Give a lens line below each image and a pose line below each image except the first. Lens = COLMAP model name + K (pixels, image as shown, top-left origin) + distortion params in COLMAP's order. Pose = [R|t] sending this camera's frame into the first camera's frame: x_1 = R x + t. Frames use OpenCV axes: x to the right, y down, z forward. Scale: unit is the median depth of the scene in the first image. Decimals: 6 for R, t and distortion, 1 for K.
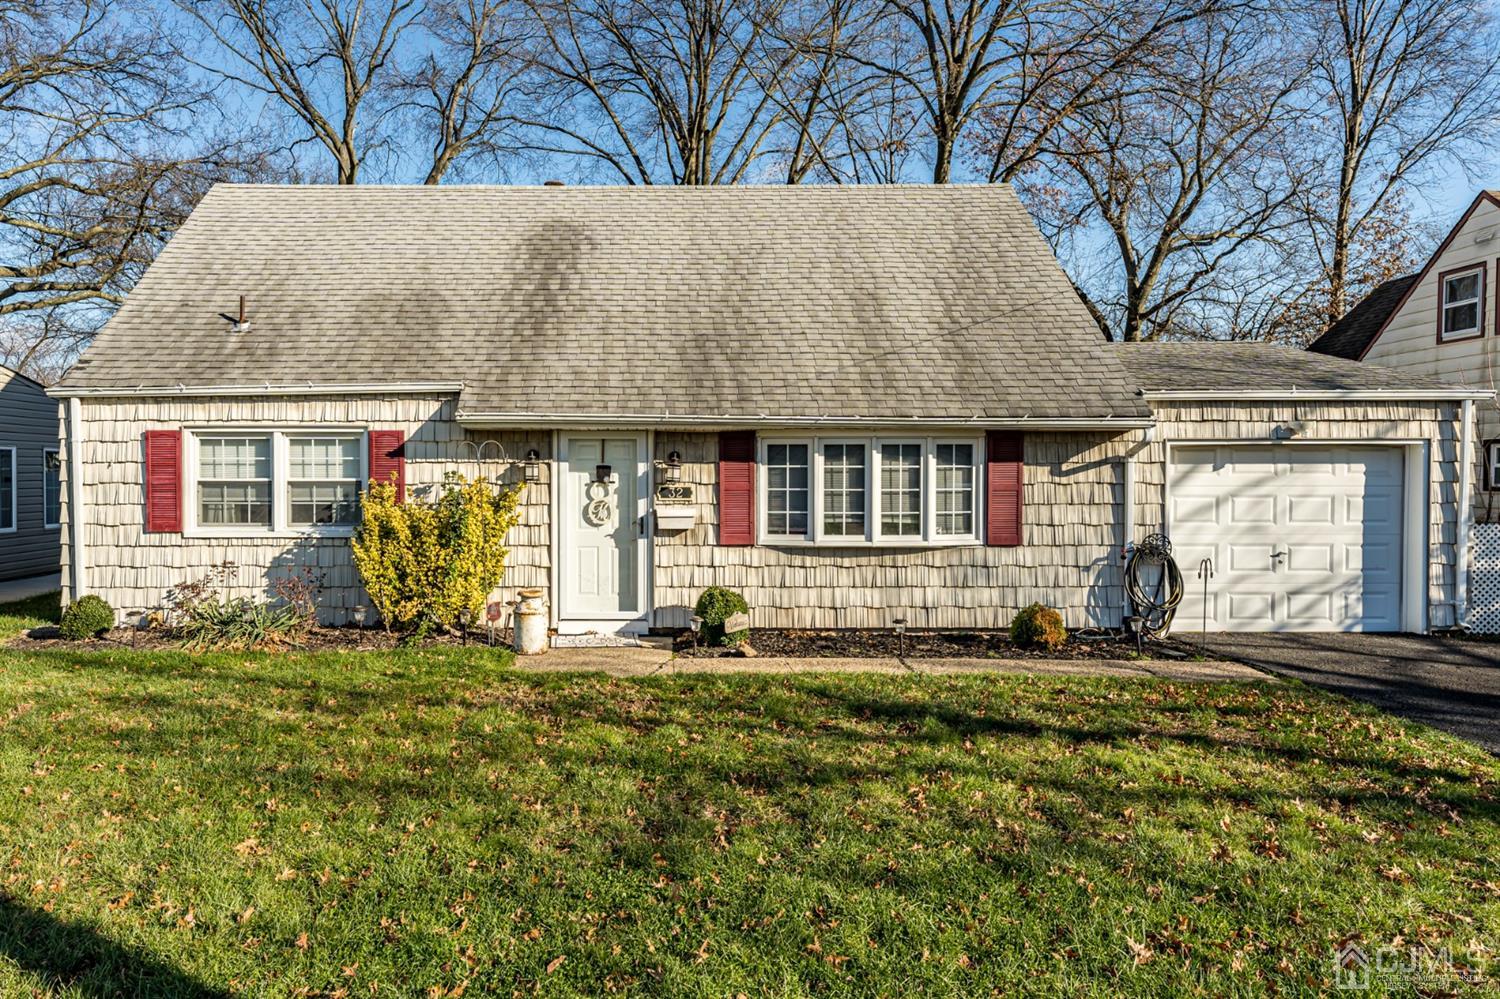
lens RADIAL K [[957.8, 0, 684.1], [0, 957.8, 489.4], [0, 0, 1]] dist [-0.007433, 0.001936]
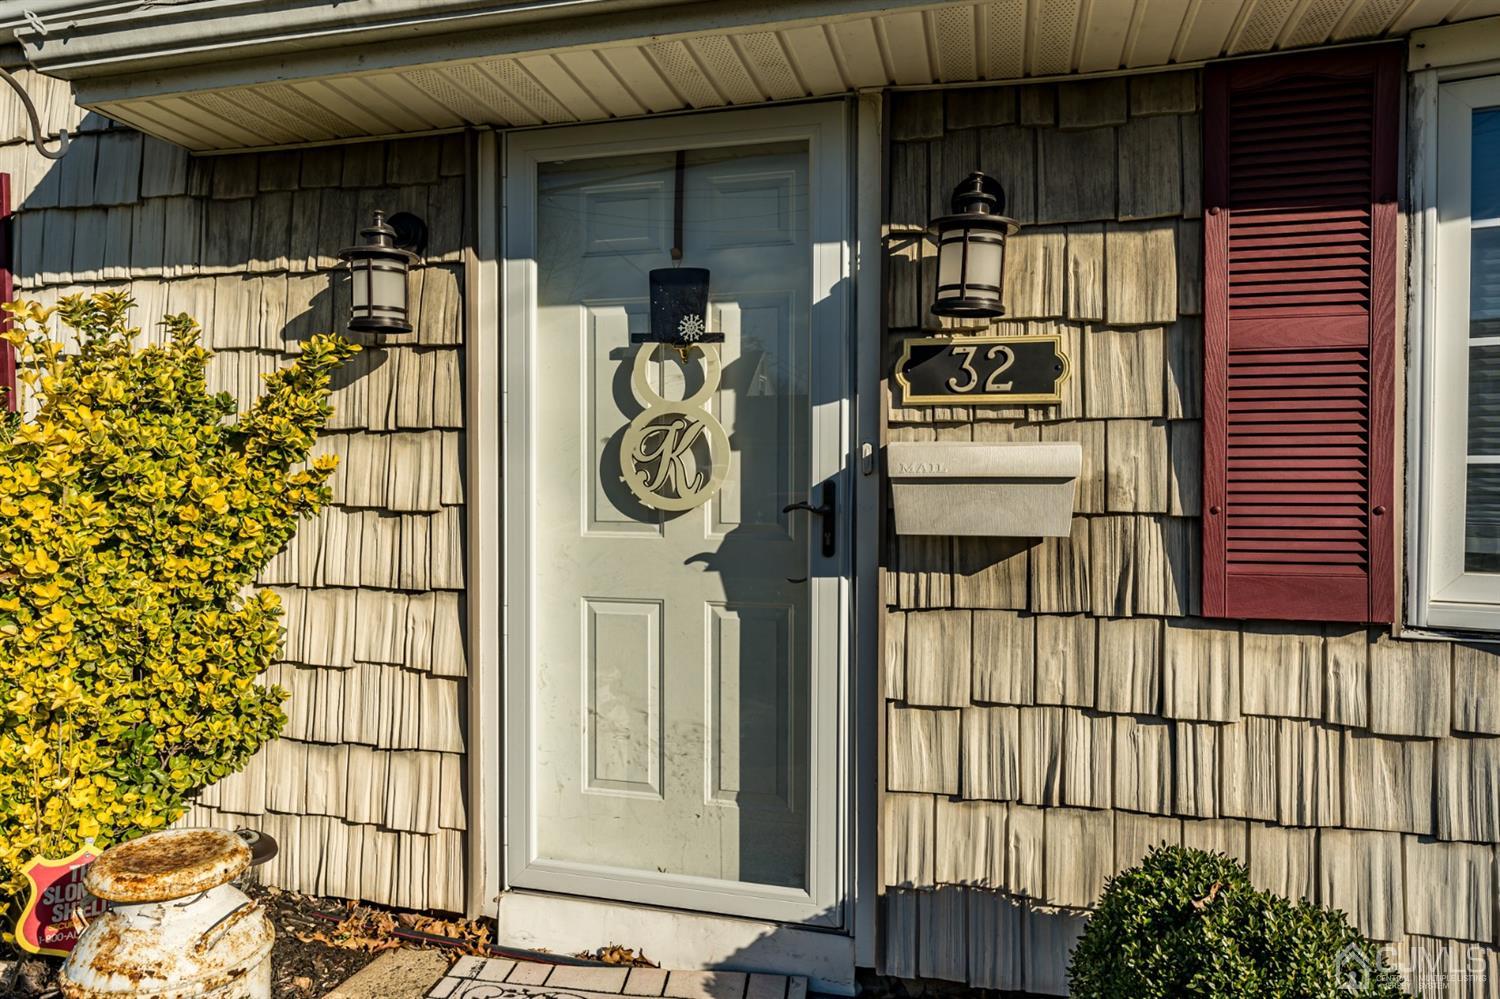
lens RADIAL K [[985.5, 0, 740.0], [0, 985.5, 498.1], [0, 0, 1]] dist [0.008191, 0.002614]
pose [[0.964188, 0.009388, -0.265054, -0.002206], [-0.006906, 0.999923, 0.010294, 0.030571], [0.265130, -0.008095, 0.964179, 0.768412]]
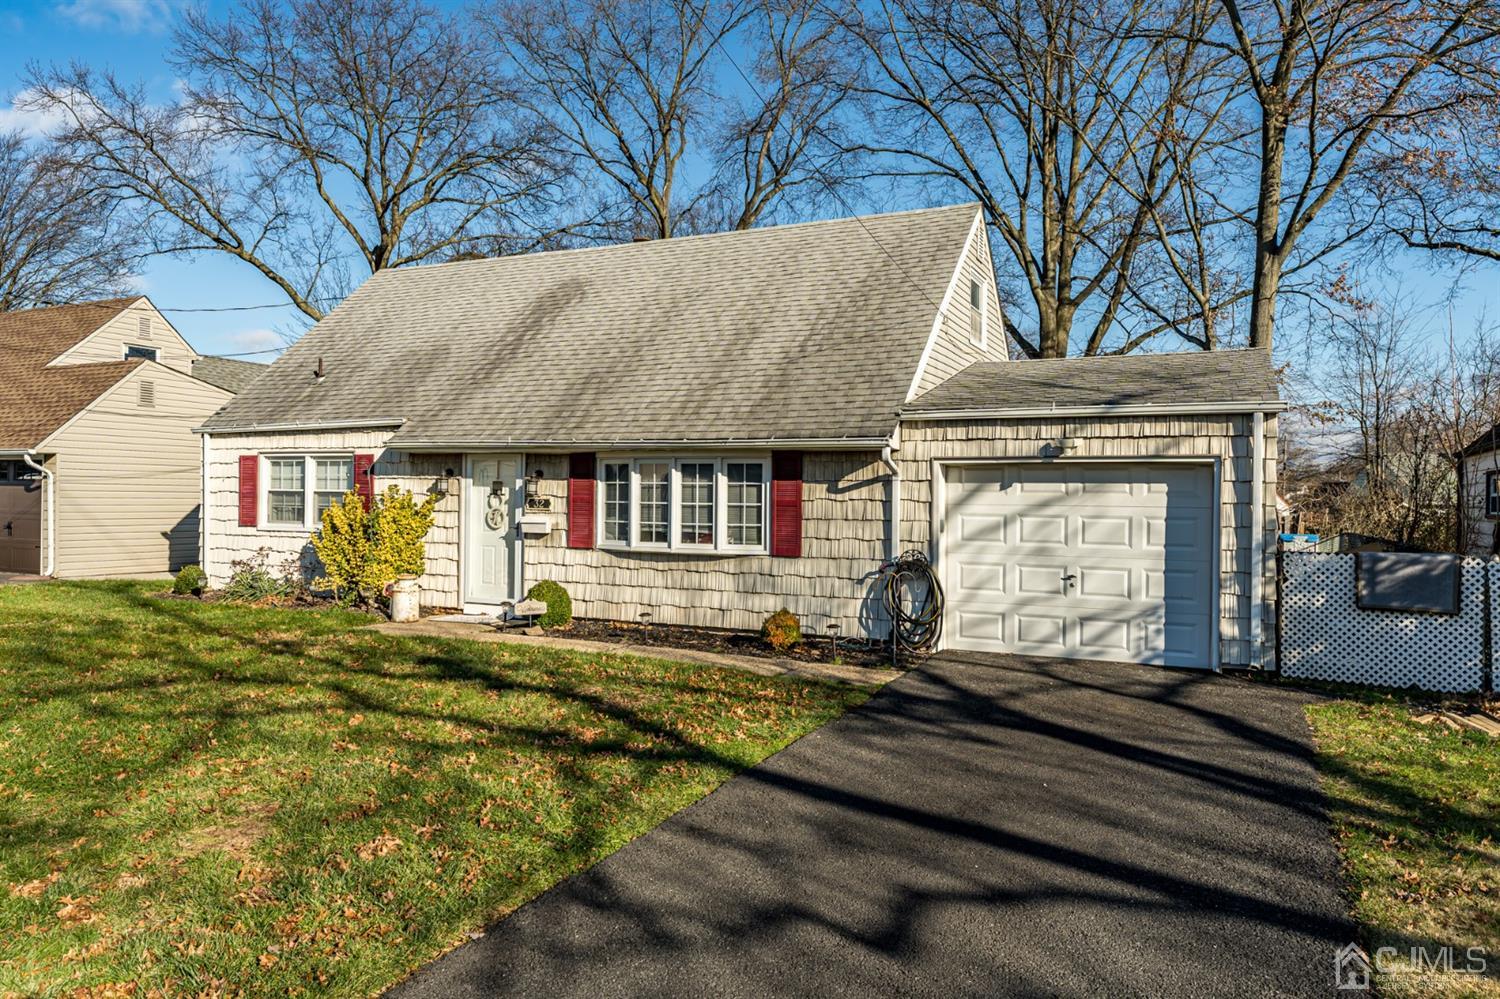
lens RADIAL K [[1012.5, 0, 754.6], [0, 1012.5, 491.5], [0, 0, 1]] dist [-0.008019, -0.003938]
pose [[0.905117, 0.009146, -0.425064, 0.790004], [-0.019577, 0.999605, -0.020179, 0.008732], [0.424712, 0.026586, 0.904938, -0.056157]]
